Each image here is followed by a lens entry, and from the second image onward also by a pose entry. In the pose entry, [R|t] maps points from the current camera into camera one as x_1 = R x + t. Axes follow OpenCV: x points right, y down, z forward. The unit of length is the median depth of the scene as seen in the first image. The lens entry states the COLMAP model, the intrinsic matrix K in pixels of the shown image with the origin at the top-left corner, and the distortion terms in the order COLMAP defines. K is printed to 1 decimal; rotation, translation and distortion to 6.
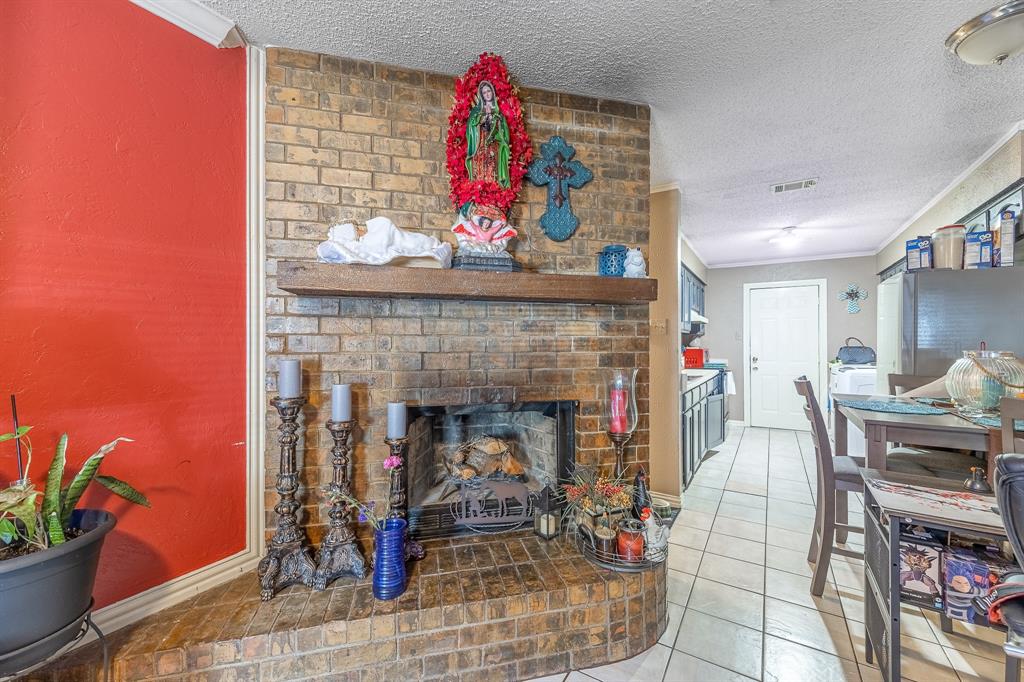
lens RADIAL K [[413.3, 0, 512.0], [0, 413.3, 341.0], [0, 0, 1]] dist [0.008788, -0.000004]
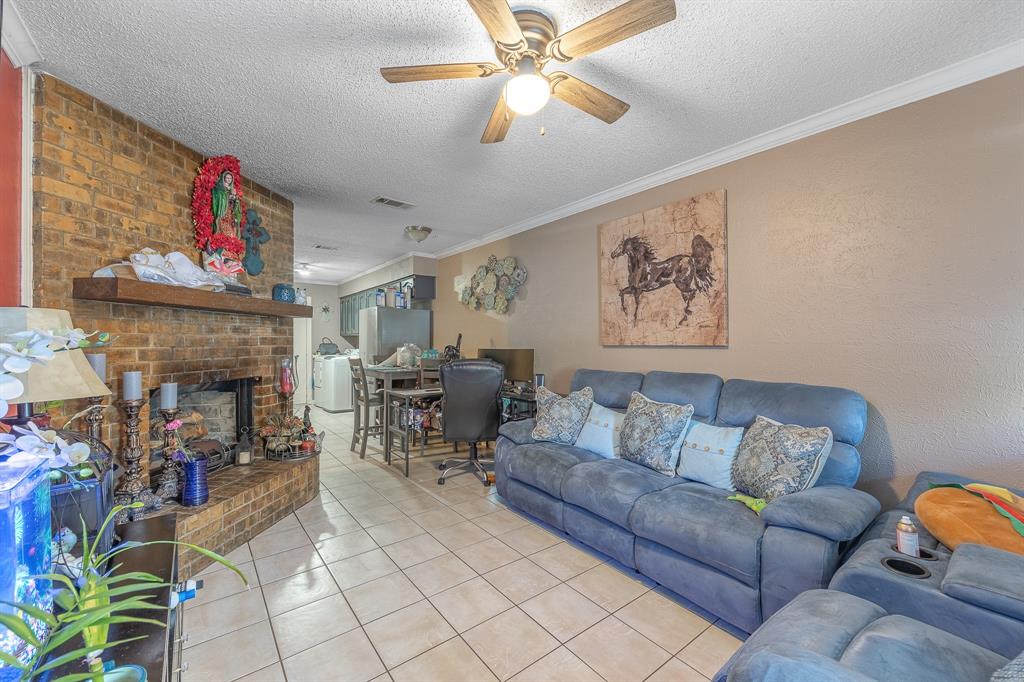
lens RADIAL K [[413.3, 0, 512.0], [0, 413.3, 341.0], [0, 0, 1]] dist [0.008788, -0.000004]
pose [[0.351275, -0.000747, 0.936272, -0.981160], [-0.001012, 0.999999, 0.001178, 0.004780], [-0.936272, -0.001361, 0.351274, -0.461259]]
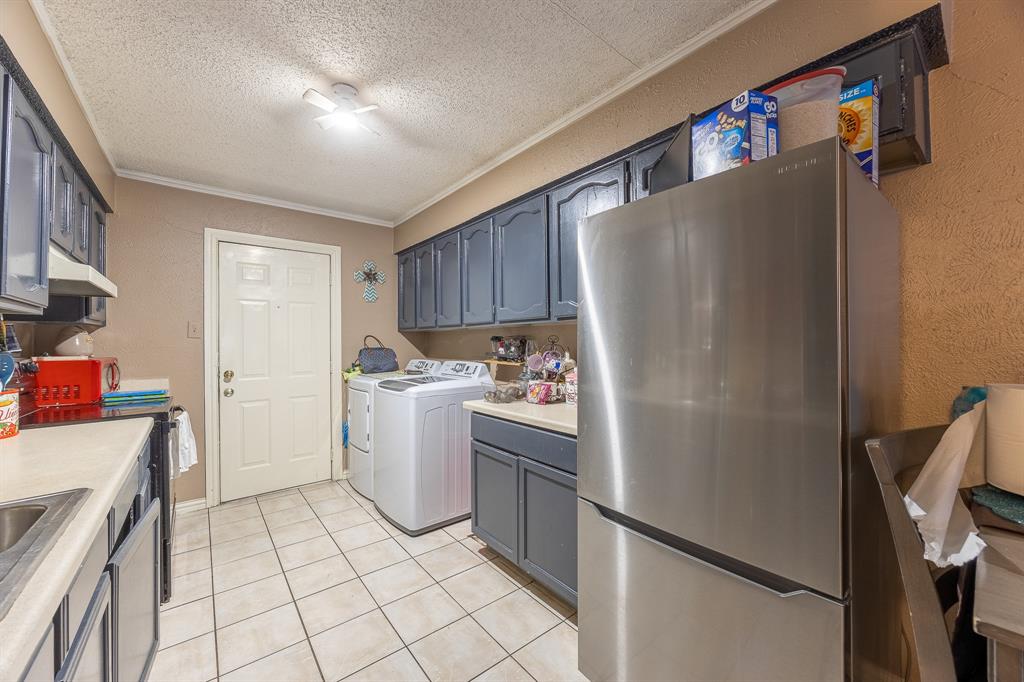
lens RADIAL K [[393.7, 0, 512.0], [0, 393.7, 341.0], [0, 0, 1]] dist [-0.003362, 0.000039]
pose [[0.332941, -0.002160, 0.942945, 0.703244], [0.001945, 0.999997, 0.001604, 0.002056], [-0.942946, 0.001299, 0.332944, 1.481754]]
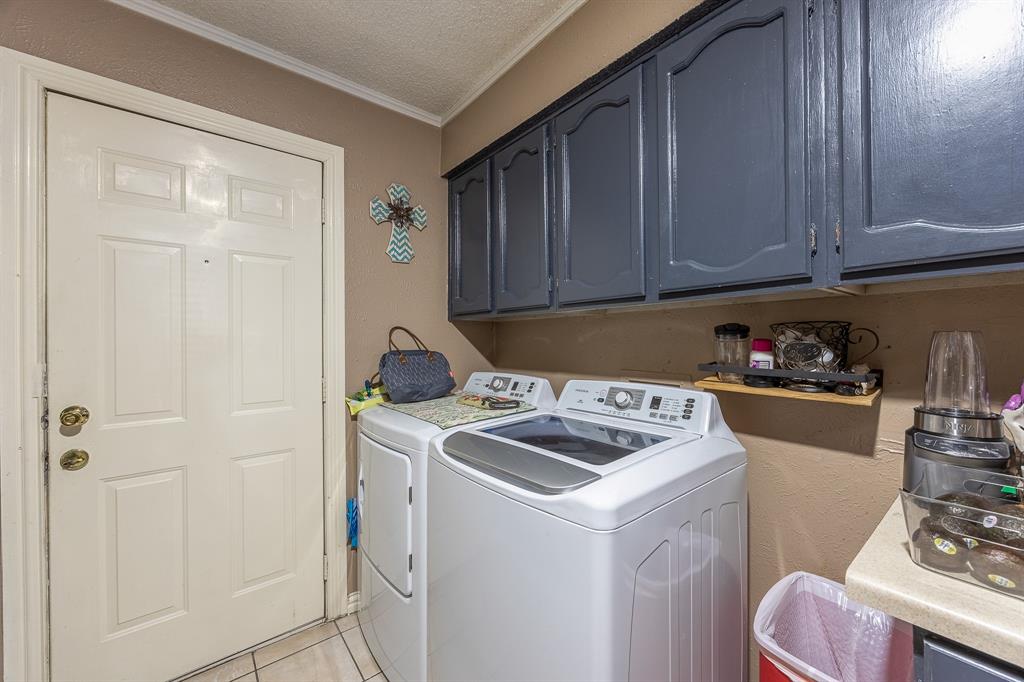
lens RADIAL K [[393.7, 0, 512.0], [0, 393.7, 341.0], [0, 0, 1]] dist [-0.003362, 0.000039]
pose [[0.329128, -0.001509, 0.944284, 1.411162], [0.001138, 0.999999, 0.001201, 0.011922], [-0.944285, 0.000679, 0.329129, 2.154908]]
